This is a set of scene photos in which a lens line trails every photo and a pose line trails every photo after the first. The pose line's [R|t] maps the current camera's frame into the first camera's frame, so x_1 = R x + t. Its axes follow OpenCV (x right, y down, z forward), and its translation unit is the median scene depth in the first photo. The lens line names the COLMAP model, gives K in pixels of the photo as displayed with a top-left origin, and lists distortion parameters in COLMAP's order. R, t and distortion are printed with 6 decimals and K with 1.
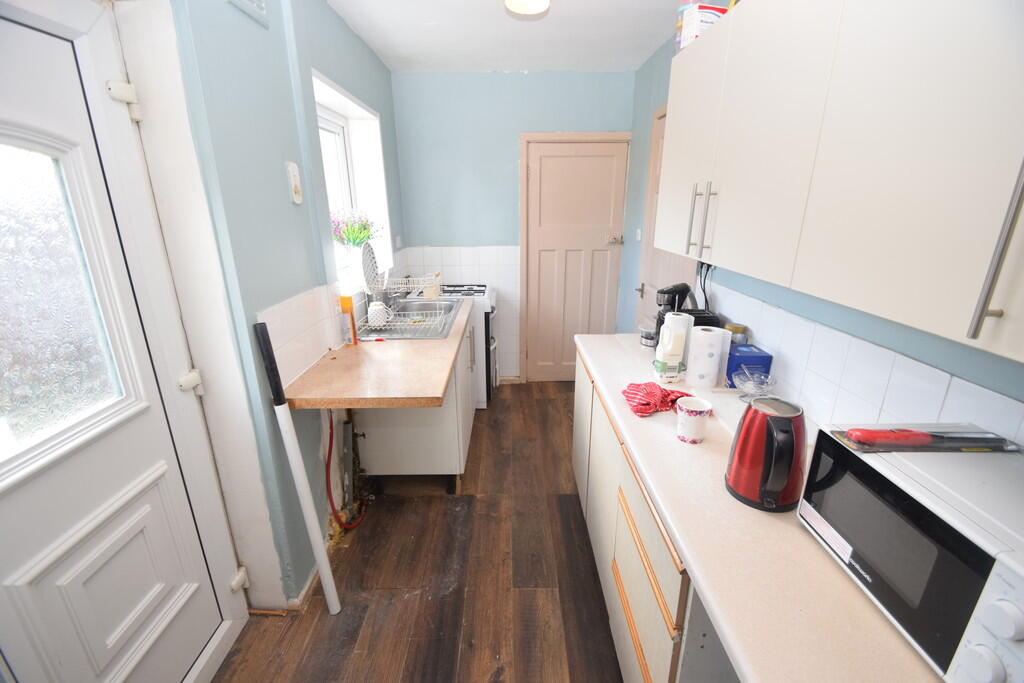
lens RADIAL K [[448.6, 0, 509.5], [0, 448.6, 349.2], [0, 0, 1]] dist [0.016313, -0.019266]
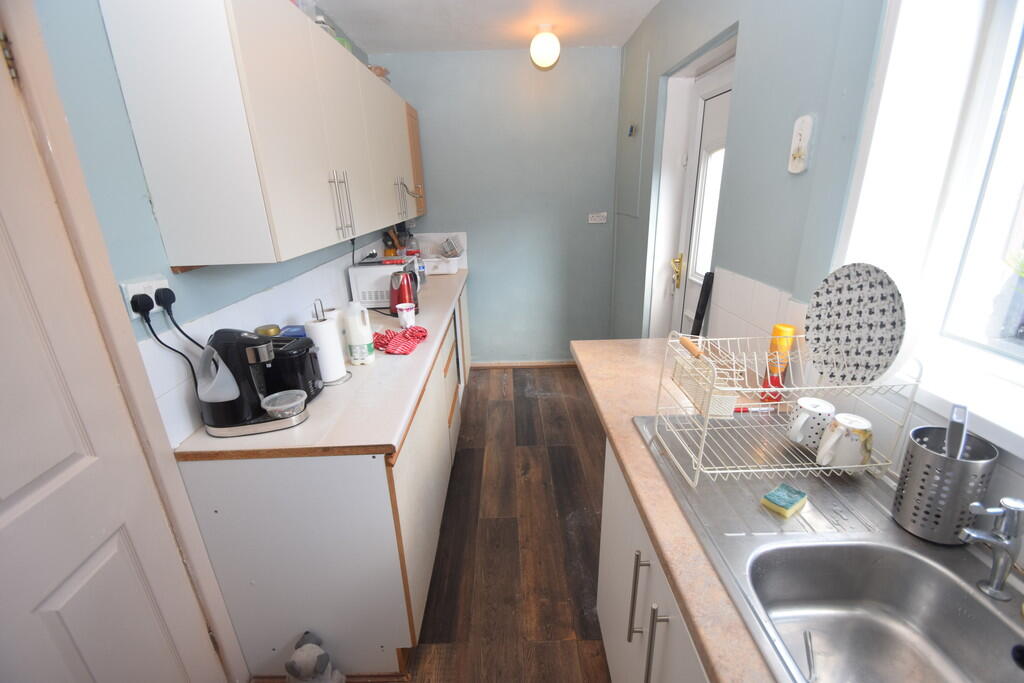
lens RADIAL K [[448.6, 0, 509.5], [0, 448.6, 349.2], [0, 0, 1]] dist [0.016313, -0.019266]
pose [[-0.999477, 0.032244, 0.002547, 0.010964], [0.026939, 0.786243, 0.617330, -0.527927], [0.017903, 0.617076, -0.786700, 1.629444]]
